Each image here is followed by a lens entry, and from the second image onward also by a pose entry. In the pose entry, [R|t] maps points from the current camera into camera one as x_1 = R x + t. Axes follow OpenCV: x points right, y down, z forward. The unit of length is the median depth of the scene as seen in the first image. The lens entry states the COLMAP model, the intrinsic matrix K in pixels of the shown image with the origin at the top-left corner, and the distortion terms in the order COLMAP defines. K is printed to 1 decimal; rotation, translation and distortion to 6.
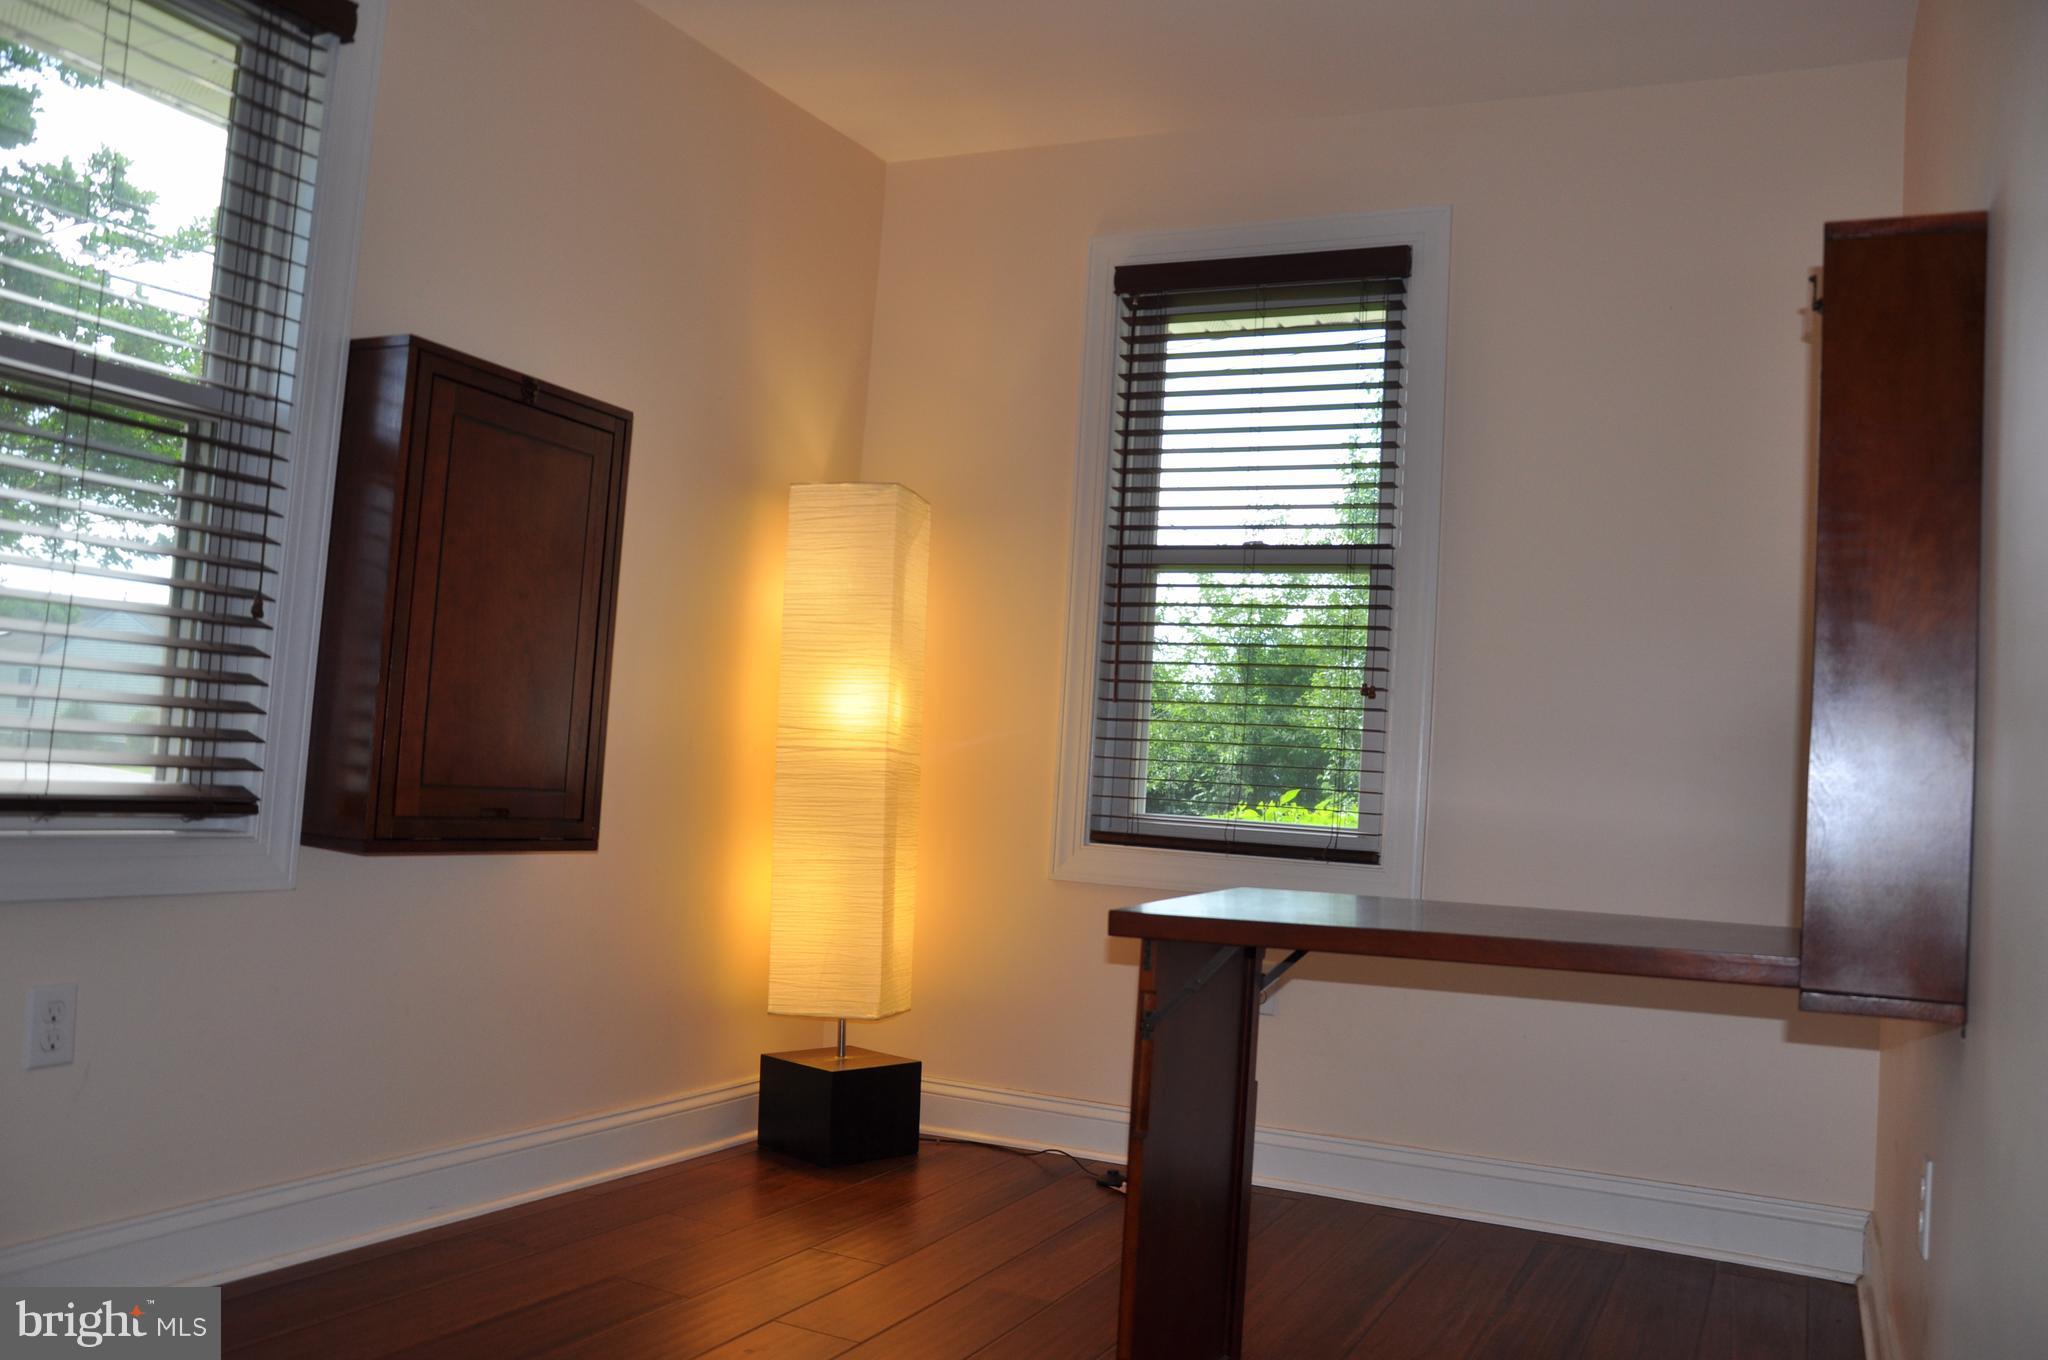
lens RADIAL K [[1652.6, 0, 1040.6], [0, 1652.6, 675.0], [0, 0, 1]] dist [-0.131733, 0.138681]
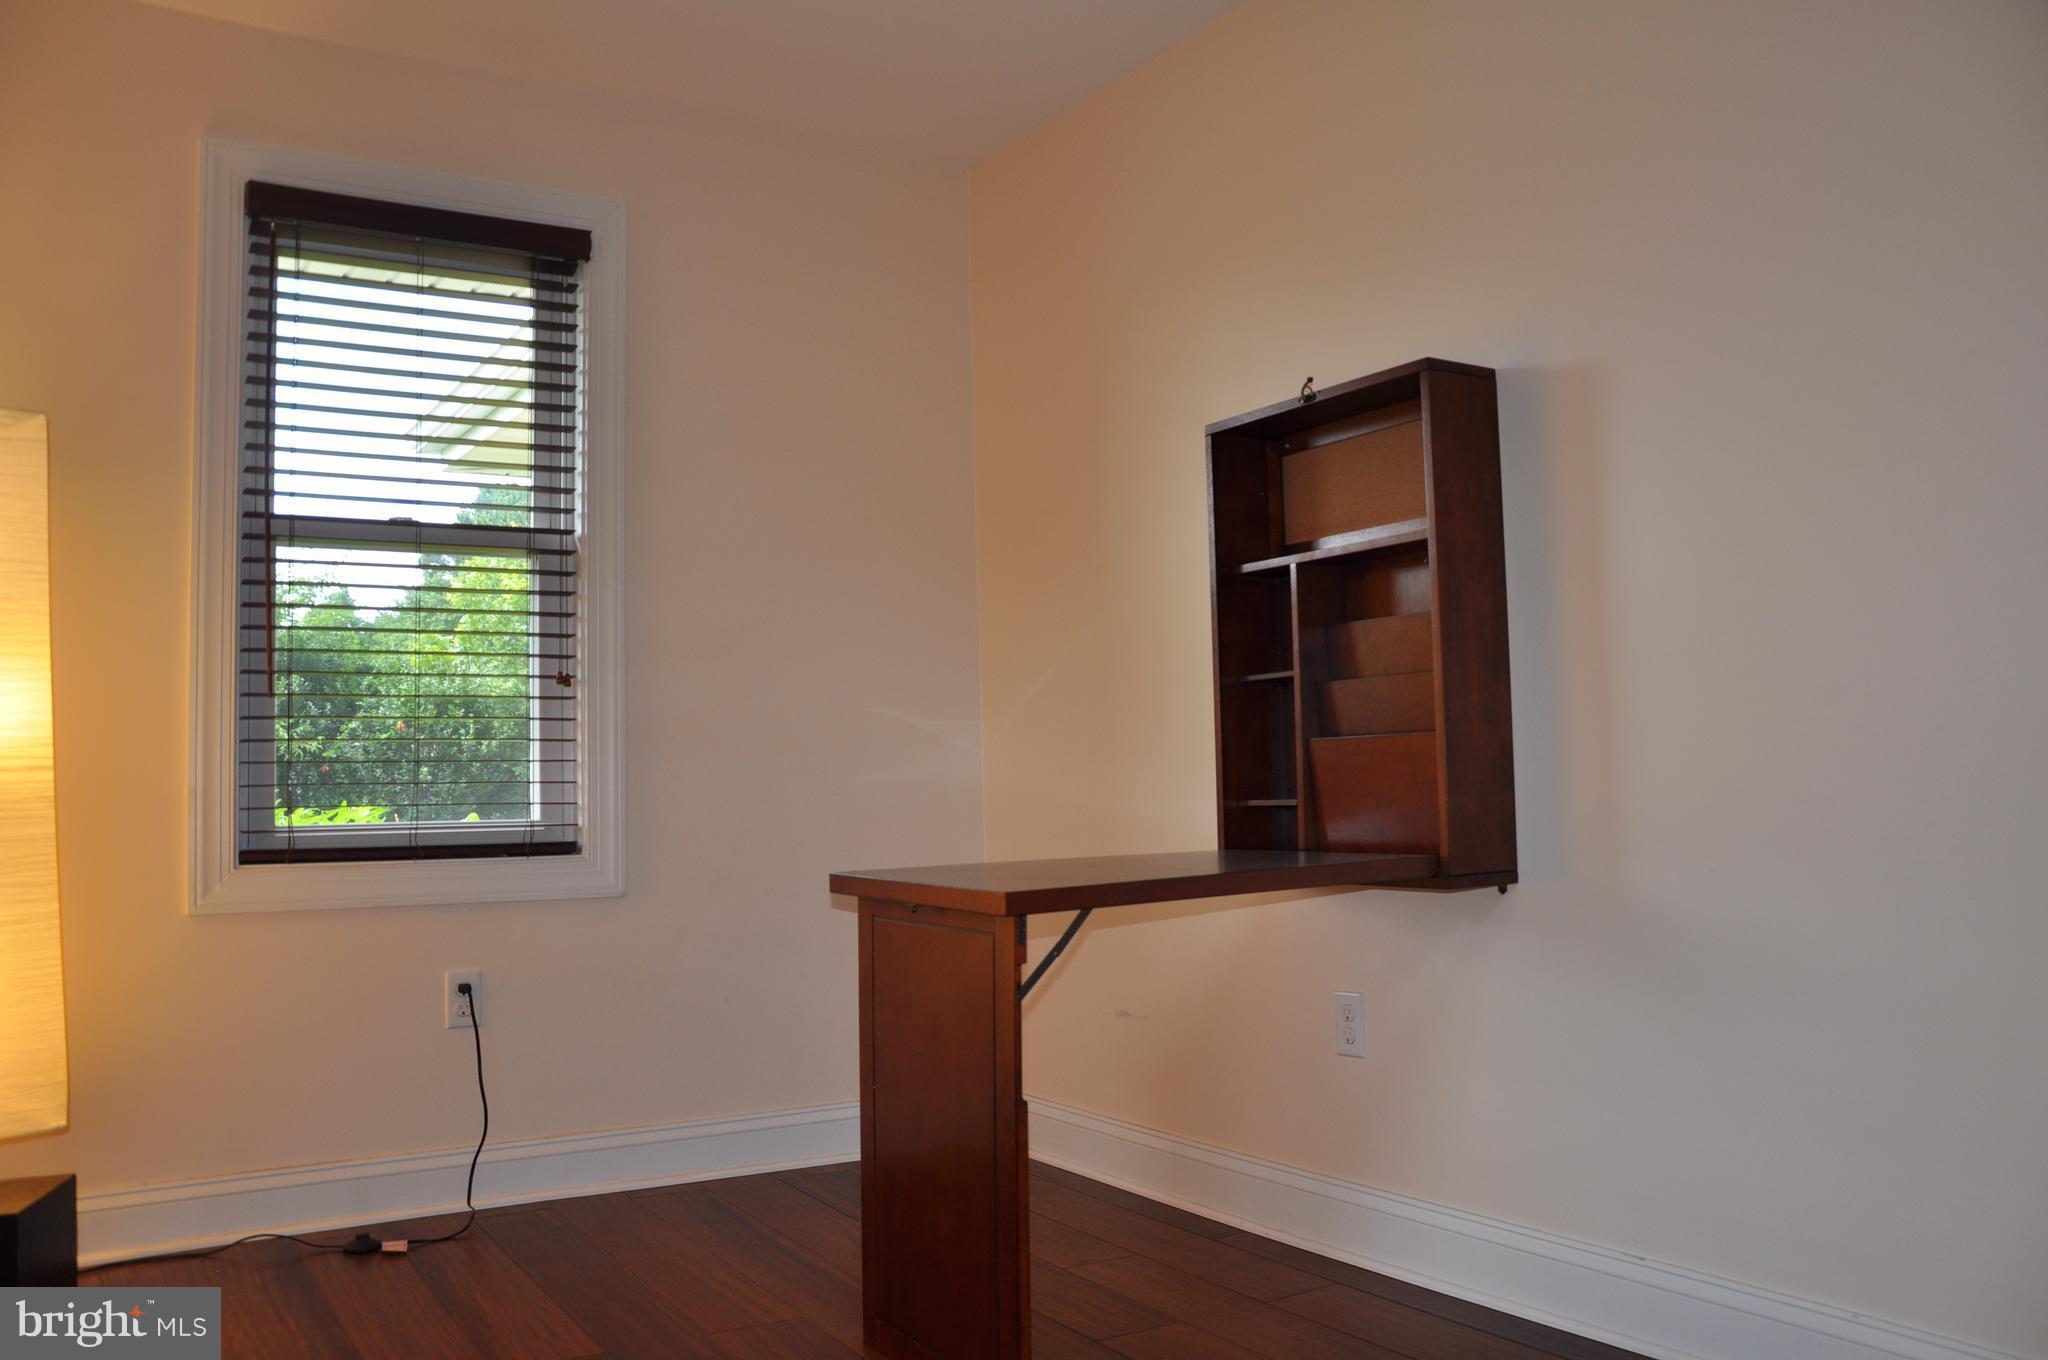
lens RADIAL K [[1652.6, 0, 1040.6], [0, 1652.6, 675.0], [0, 0, 1]] dist [-0.131733, 0.138681]
pose [[0.553478, -0.017419, 0.832682, -0.427879], [0.001581, 0.999801, 0.019864, -0.010962], [-0.832862, -0.009678, 0.553396, 0.207525]]
